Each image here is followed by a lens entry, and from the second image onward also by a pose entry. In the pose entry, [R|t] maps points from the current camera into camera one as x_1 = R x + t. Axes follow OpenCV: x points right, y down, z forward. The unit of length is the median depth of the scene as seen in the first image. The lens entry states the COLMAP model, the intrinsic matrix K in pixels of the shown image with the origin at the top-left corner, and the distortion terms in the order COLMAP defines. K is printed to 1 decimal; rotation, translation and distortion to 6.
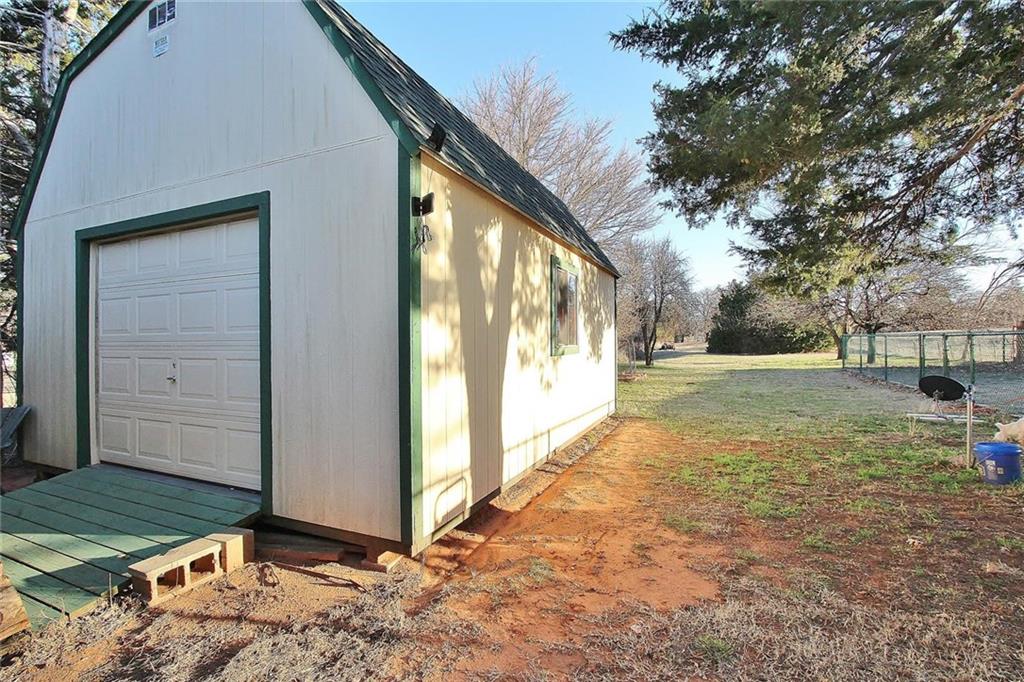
lens RADIAL K [[462.7, 0, 512.0], [0, 462.7, 341.0], [0, 0, 1]] dist [-0.026970, 0.004852]
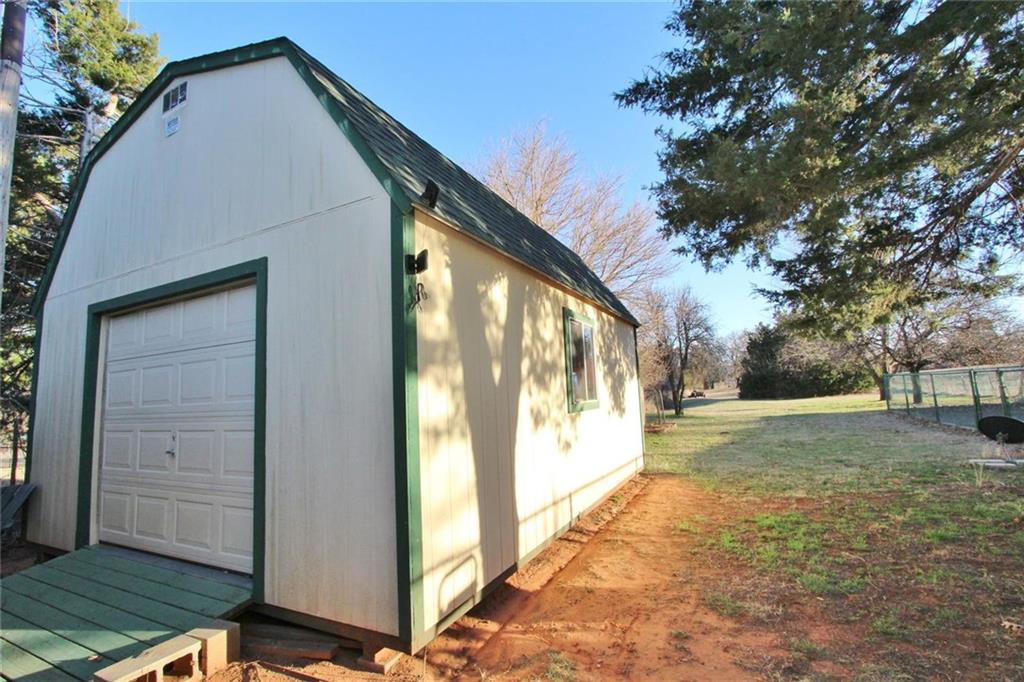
lens RADIAL K [[462.7, 0, 512.0], [0, 462.7, 341.0], [0, 0, 1]] dist [-0.026970, 0.004852]
pose [[0.997726, -0.044206, -0.050876, 0.023659], [0.038065, 0.992530, -0.115911, -0.008721], [0.055620, 0.113711, 0.991956, 0.044256]]
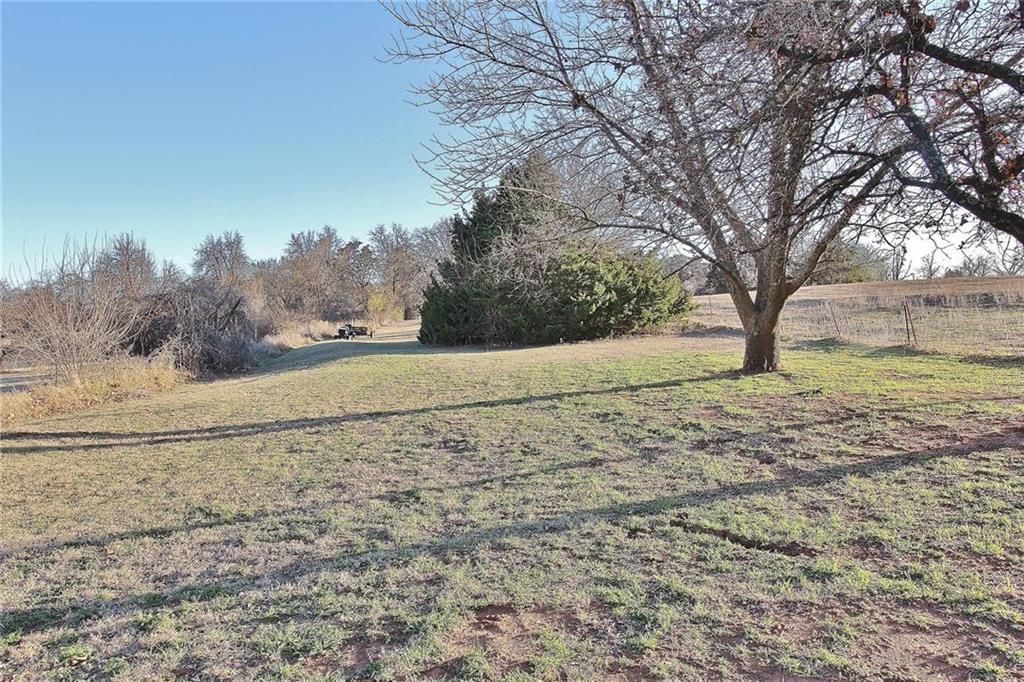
lens RADIAL K [[685.5, 0, 512.0], [0, 685.5, 341.0], [0, 0, 1]] dist [-0.000557, -0.000067]
pose [[0.895947, -0.048405, 0.441515, 1.925580], [0.033500, 0.998577, 0.041497, -0.009624], [-0.442896, -0.022388, 0.896294, 3.357535]]
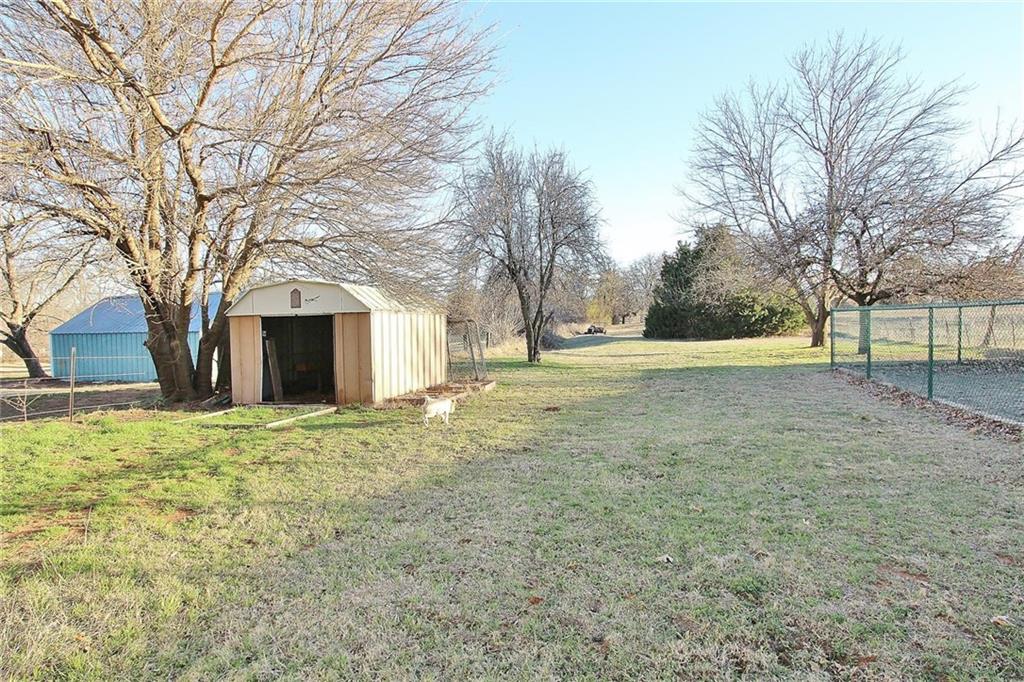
lens RADIAL K [[585.2, 0, 512.8], [0, 585.2, 343.5], [0, 0, 1]] dist [-0.019809, 0.004594]
pose [[0.986877, -0.014189, 0.160852, 0.569300], [0.008735, 0.999364, 0.034566, 0.002737], [-0.161240, -0.032707, 0.986373, 0.932637]]
